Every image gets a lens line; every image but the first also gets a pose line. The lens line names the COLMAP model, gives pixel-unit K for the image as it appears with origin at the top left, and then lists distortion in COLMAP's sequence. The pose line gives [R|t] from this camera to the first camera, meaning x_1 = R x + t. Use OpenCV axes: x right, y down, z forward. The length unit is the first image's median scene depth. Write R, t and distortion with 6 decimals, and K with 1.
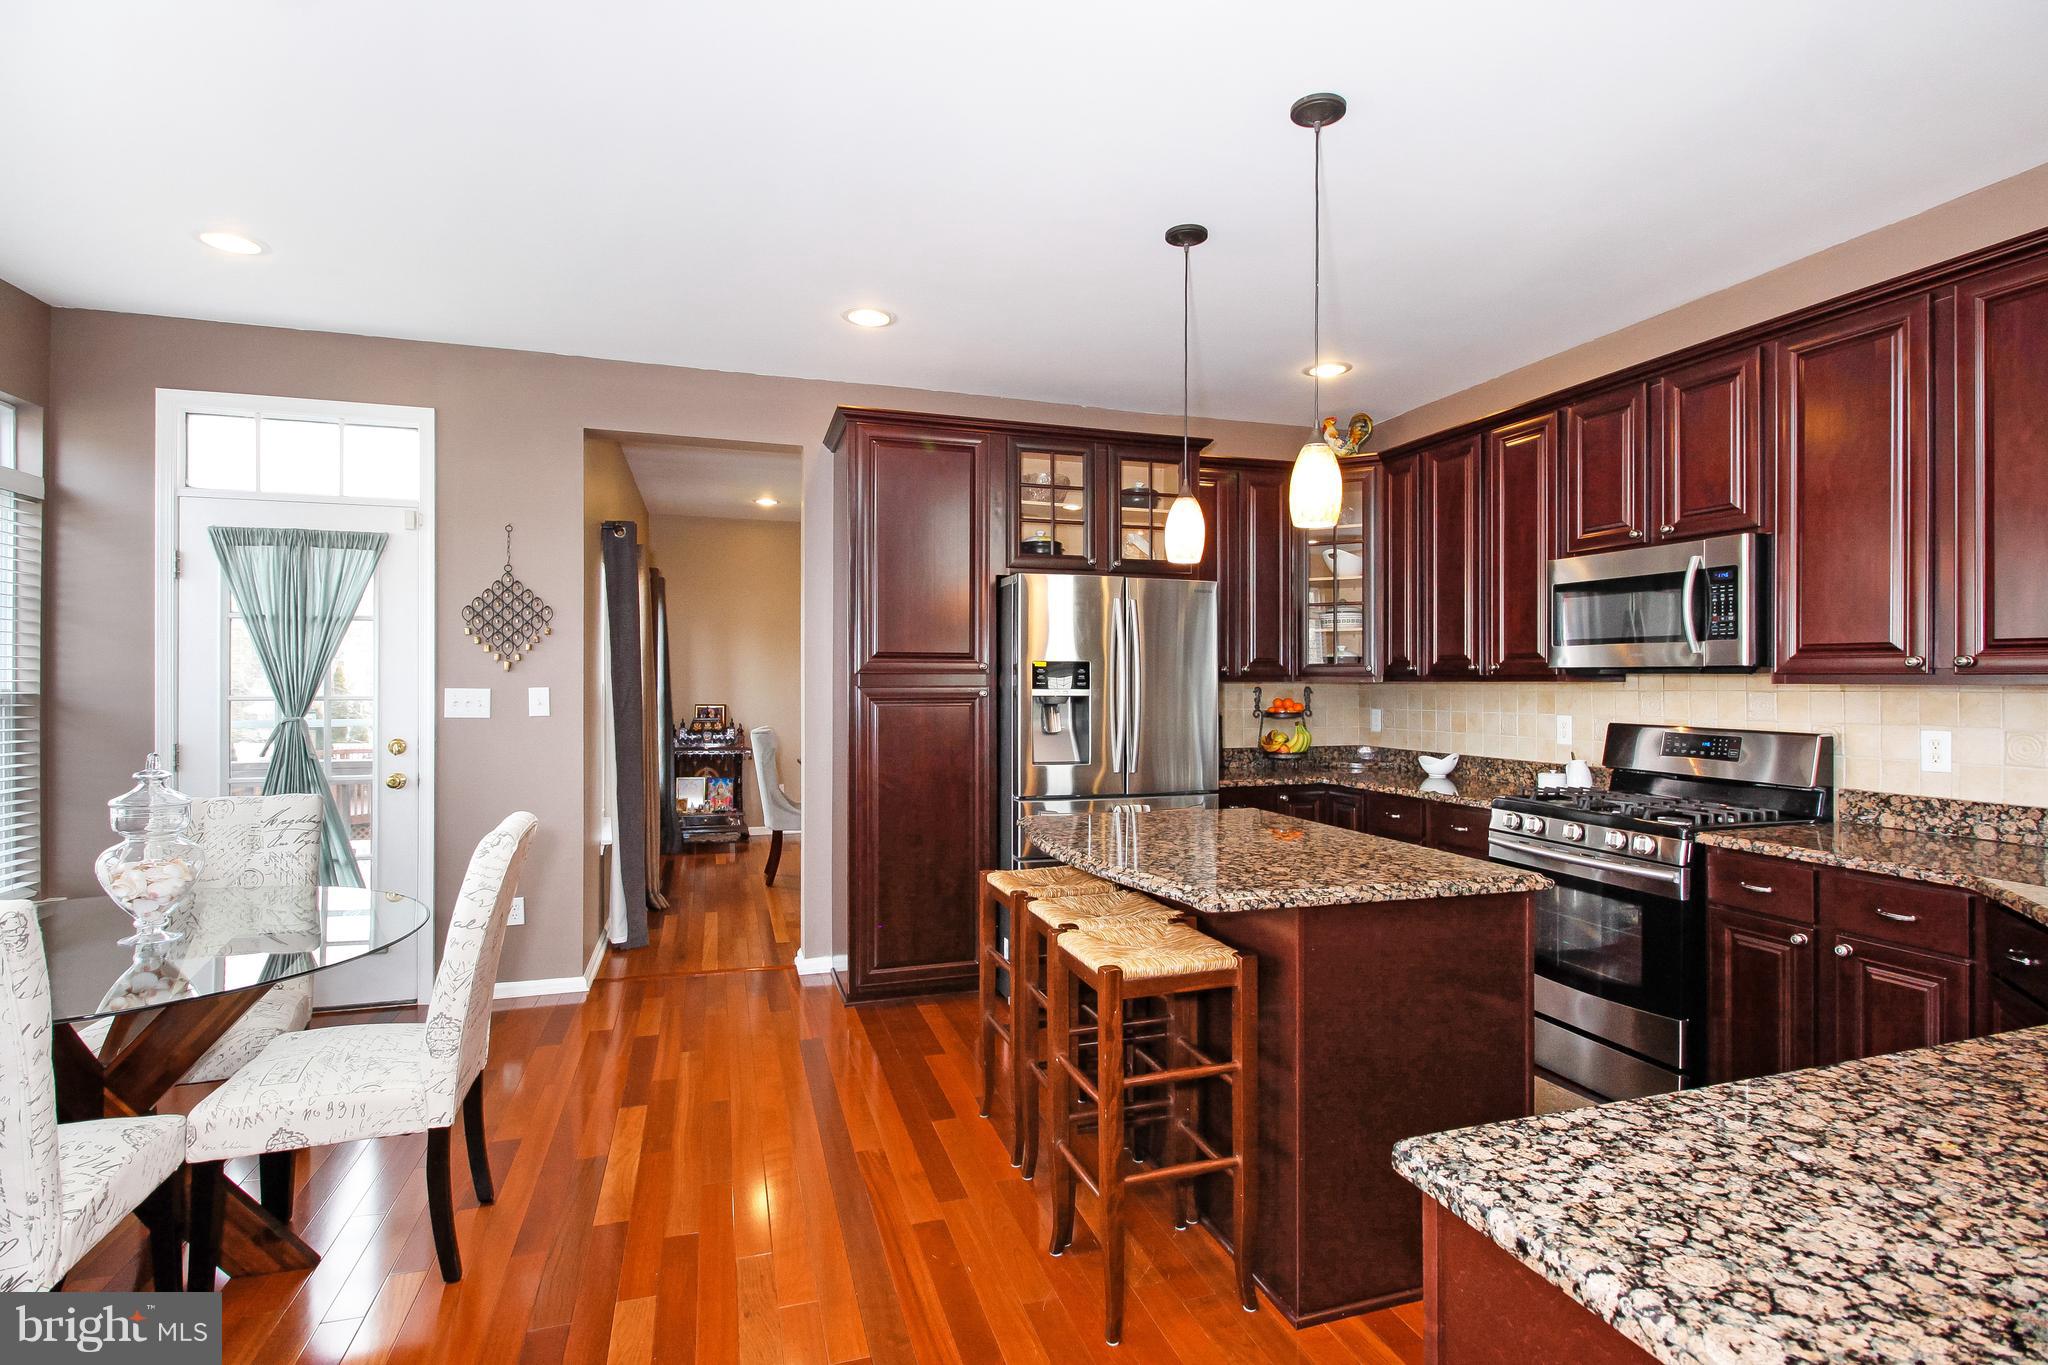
lens RADIAL K [[972.4, 0, 1024.0], [0, 972.4, 682.5], [0, 0, 1]] dist [-0.017970, -0.000363]
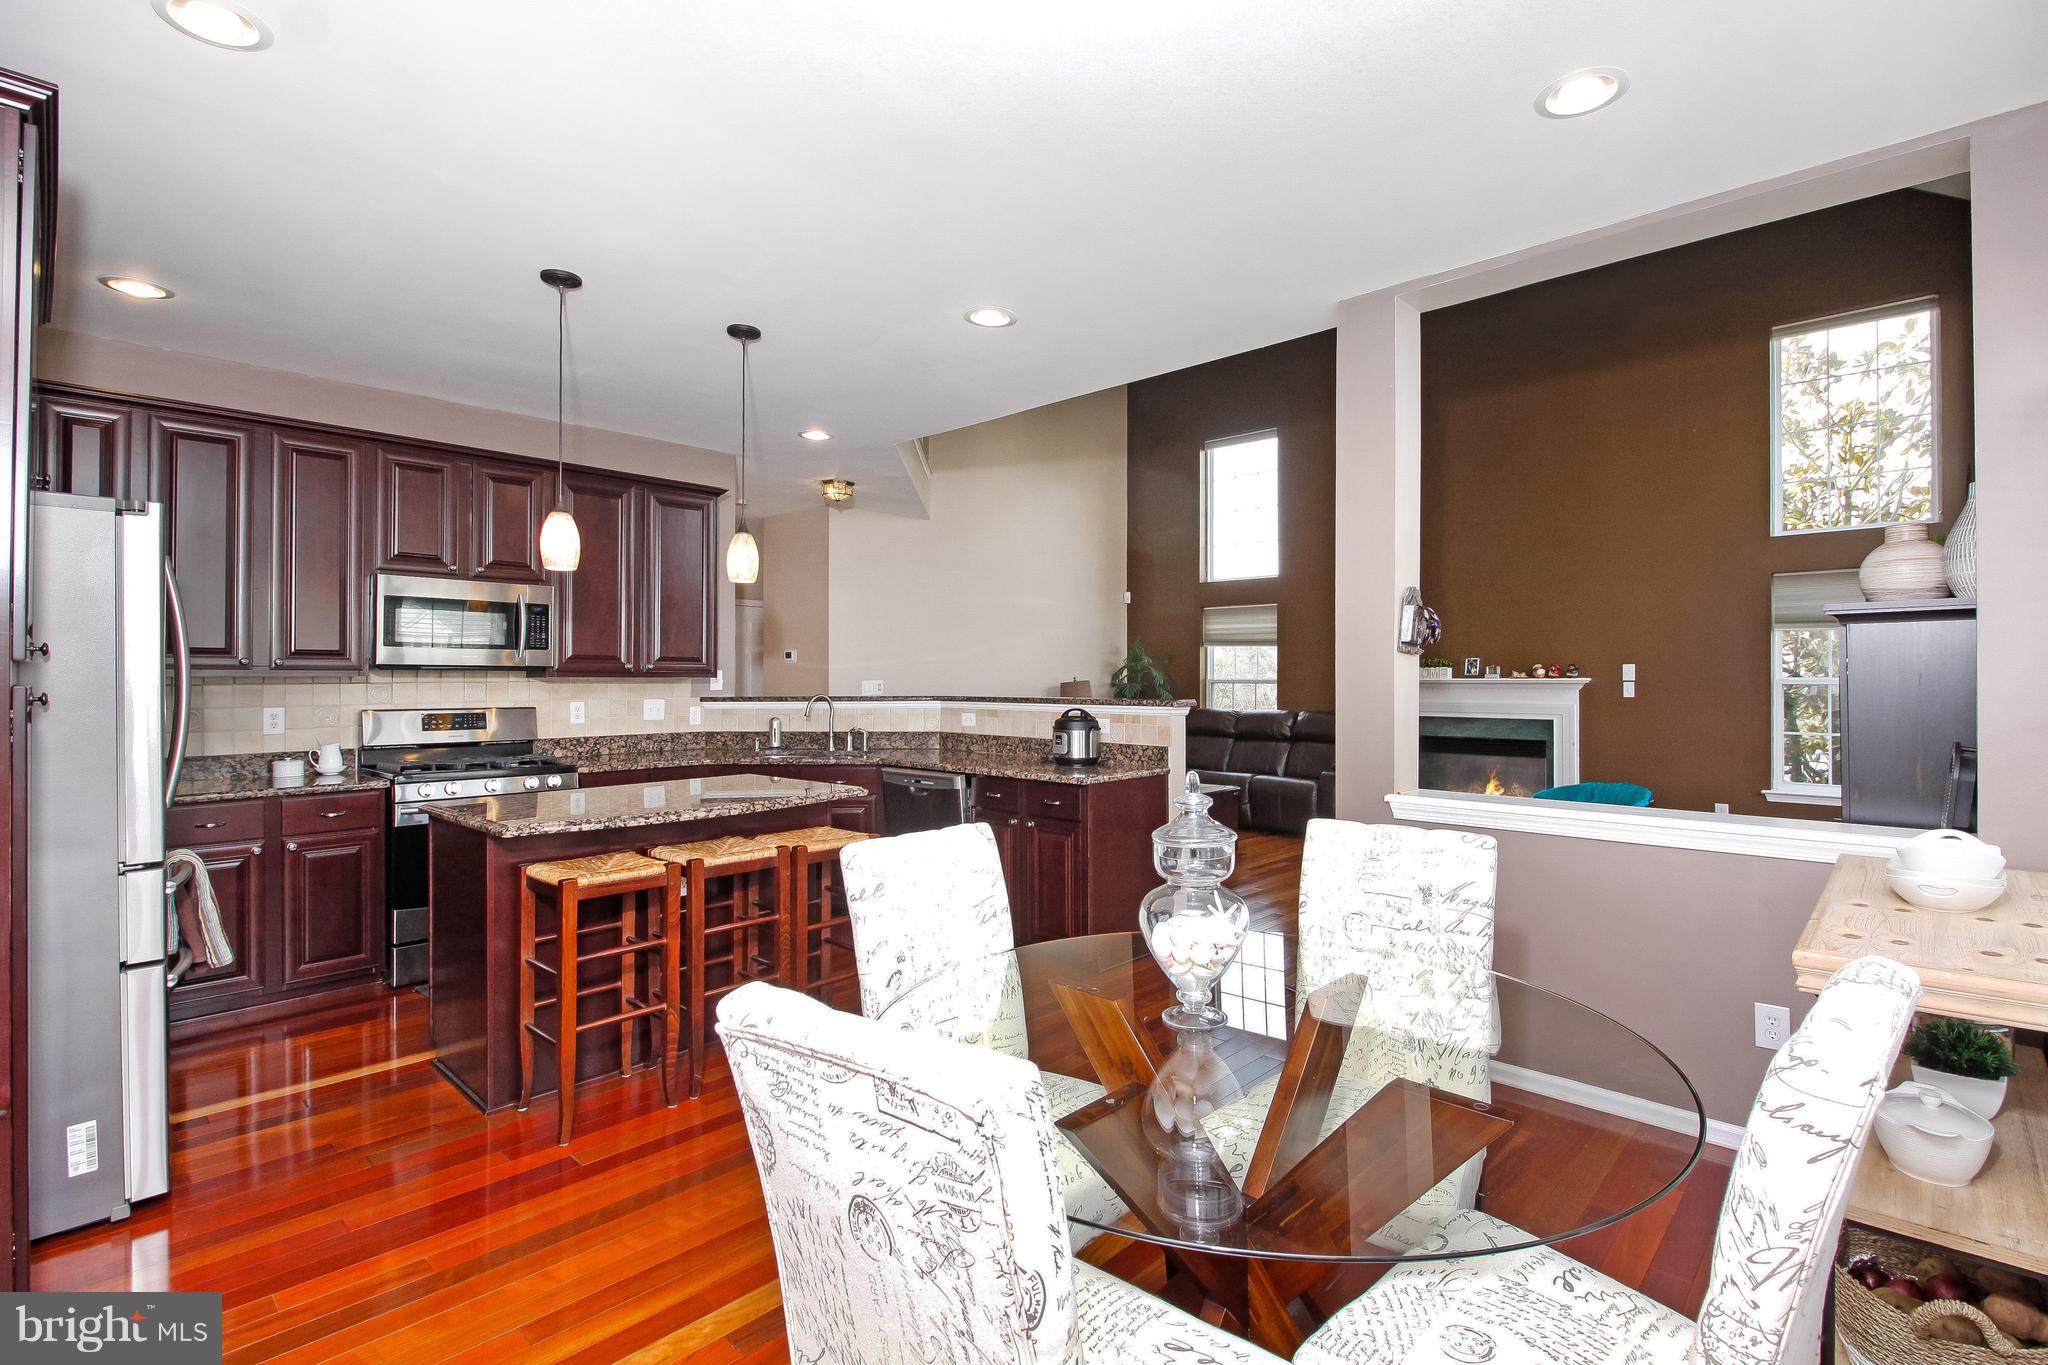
lens RADIAL K [[950.7, 0, 1024.0], [0, 950.7, 682.5], [0, 0, 1]] dist [0.000556, -0.000050]
pose [[-0.476626, -0.005317, 0.879090, -1.070262], [0.001088, 0.999977, 0.006638, 0.000125], [-0.879105, 0.004120, -0.476609, 1.065079]]
